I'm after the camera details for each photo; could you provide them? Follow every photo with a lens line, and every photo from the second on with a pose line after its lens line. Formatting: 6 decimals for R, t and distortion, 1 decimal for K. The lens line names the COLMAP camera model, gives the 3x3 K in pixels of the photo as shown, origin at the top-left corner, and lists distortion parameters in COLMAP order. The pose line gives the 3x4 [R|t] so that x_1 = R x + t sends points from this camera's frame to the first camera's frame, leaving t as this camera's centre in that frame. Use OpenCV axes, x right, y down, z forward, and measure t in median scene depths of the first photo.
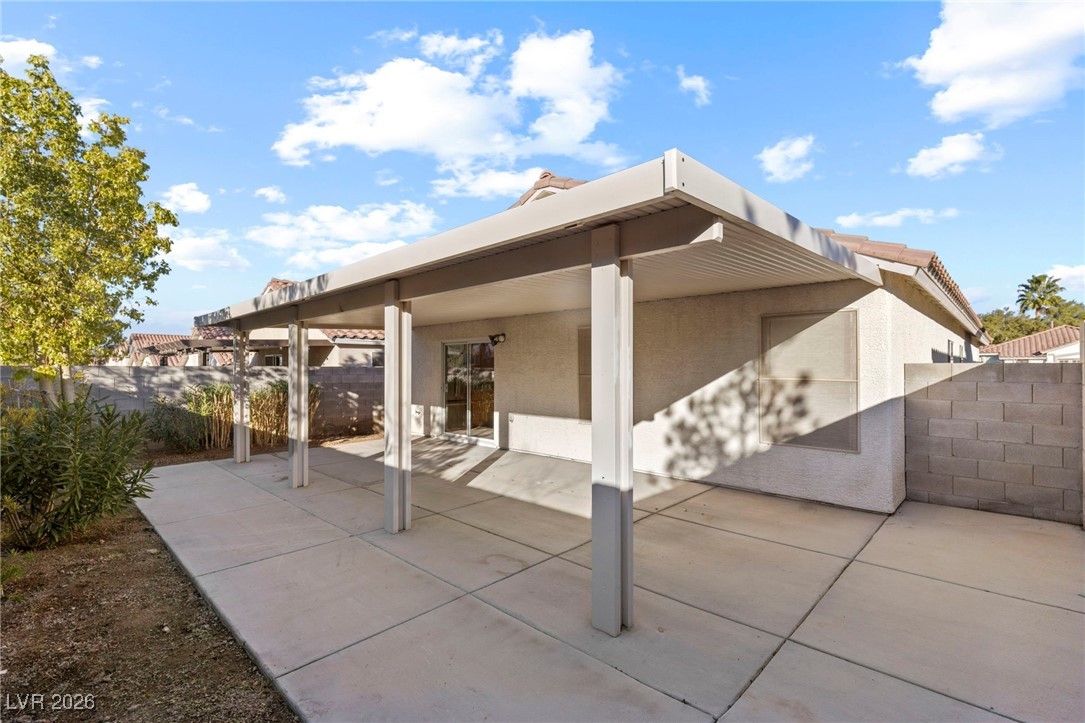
lens RADIAL K [[497.4, 0, 563.6], [0, 497.4, 374.6], [0, 0, 1]] dist [0.000693, -0.000887]
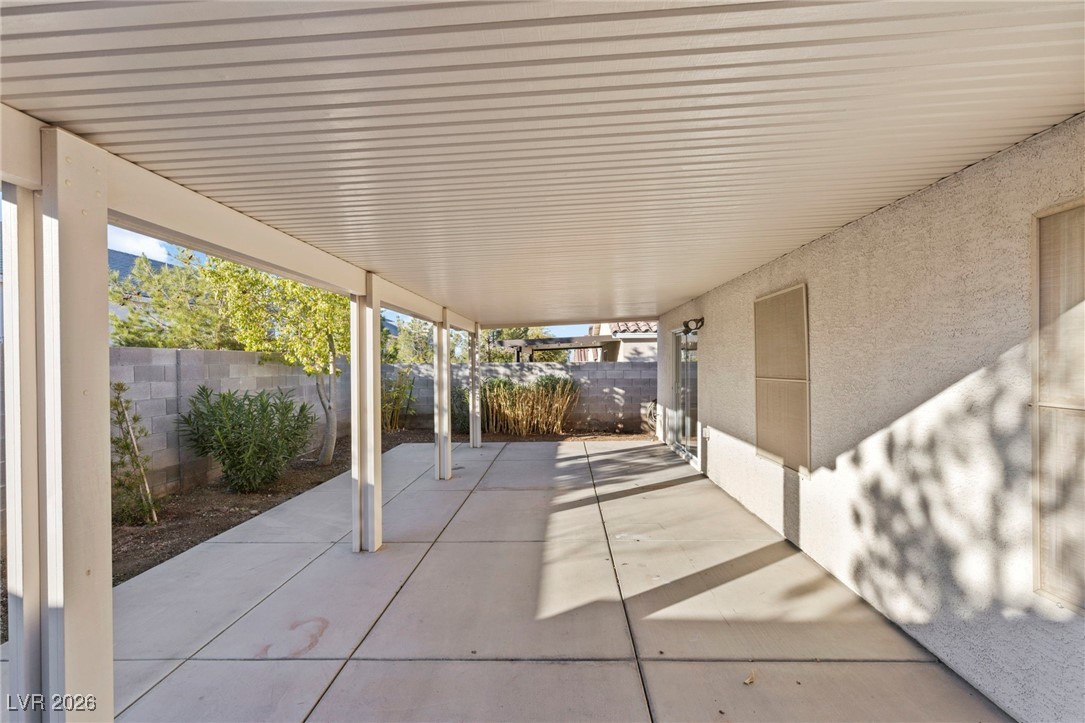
lens RADIAL K [[497.4, 0, 536.8], [0, 497.4, 351.8], [0, 0, 1]] dist [0.000693, -0.000887]
pose [[0.641591, -0.021089, -0.766757, 0.404271], [-0.001196, 0.999593, -0.028494, -0.012797], [0.767046, 0.019198, 0.641304, 0.473384]]
